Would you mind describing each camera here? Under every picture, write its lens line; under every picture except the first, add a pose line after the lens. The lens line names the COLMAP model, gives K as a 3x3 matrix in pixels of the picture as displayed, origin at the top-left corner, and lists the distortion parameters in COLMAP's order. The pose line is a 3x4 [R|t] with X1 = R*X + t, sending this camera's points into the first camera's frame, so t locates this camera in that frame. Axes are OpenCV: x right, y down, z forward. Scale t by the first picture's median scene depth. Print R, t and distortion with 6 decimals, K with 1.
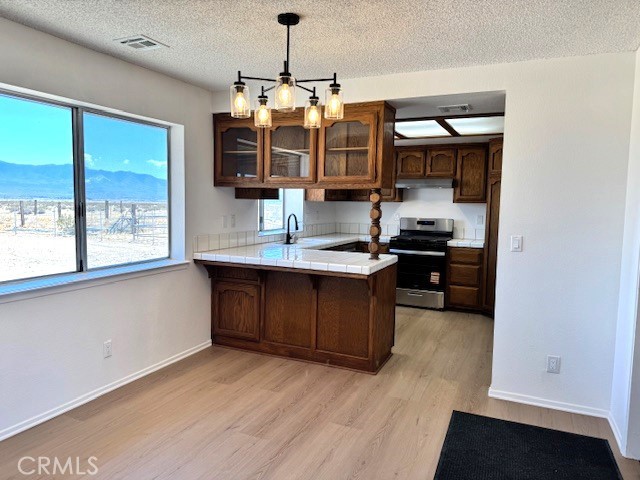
lens RADIAL K [[452.5, 0, 320.0], [0, 452.5, 240.0], [0, 0, 1]] dist [0.040212, -0.001417]
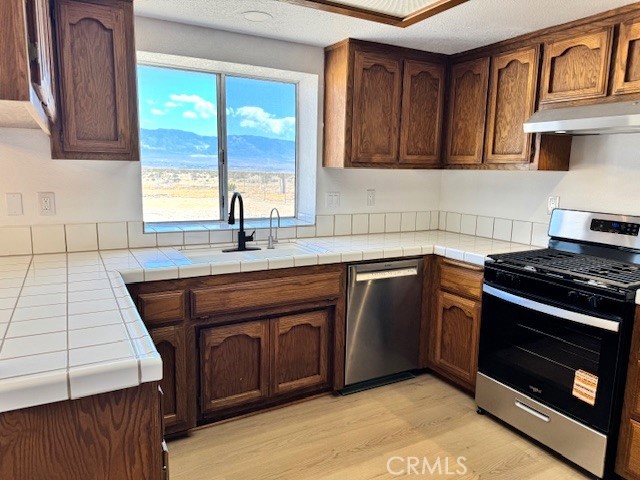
lens RADIAL K [[434.7, 0, 322.8], [0, 434.7, 246.5], [0, 0, 1]] dist [0.075649, -0.111567]
pose [[0.808049, 0.102165, -0.580188, 0.268242], [-0.057066, 0.993791, 0.095518, -0.044362], [0.586344, -0.044074, 0.808862, 0.593172]]
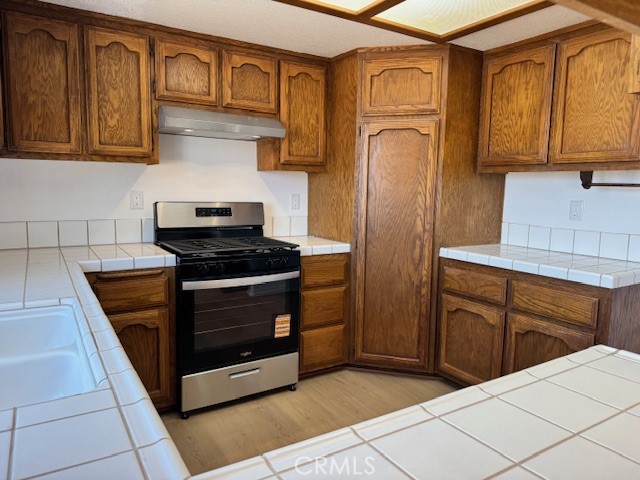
lens RADIAL K [[452.5, 0, 320.0], [0, 452.5, 240.0], [0, 0, 1]] dist [0.040212, -0.001417]
pose [[0.552305, -0.105193, 0.826979, -0.105276], [0.065403, 0.994417, 0.082812, -0.042230], [-0.831073, 0.008349, 0.556101, 0.684097]]
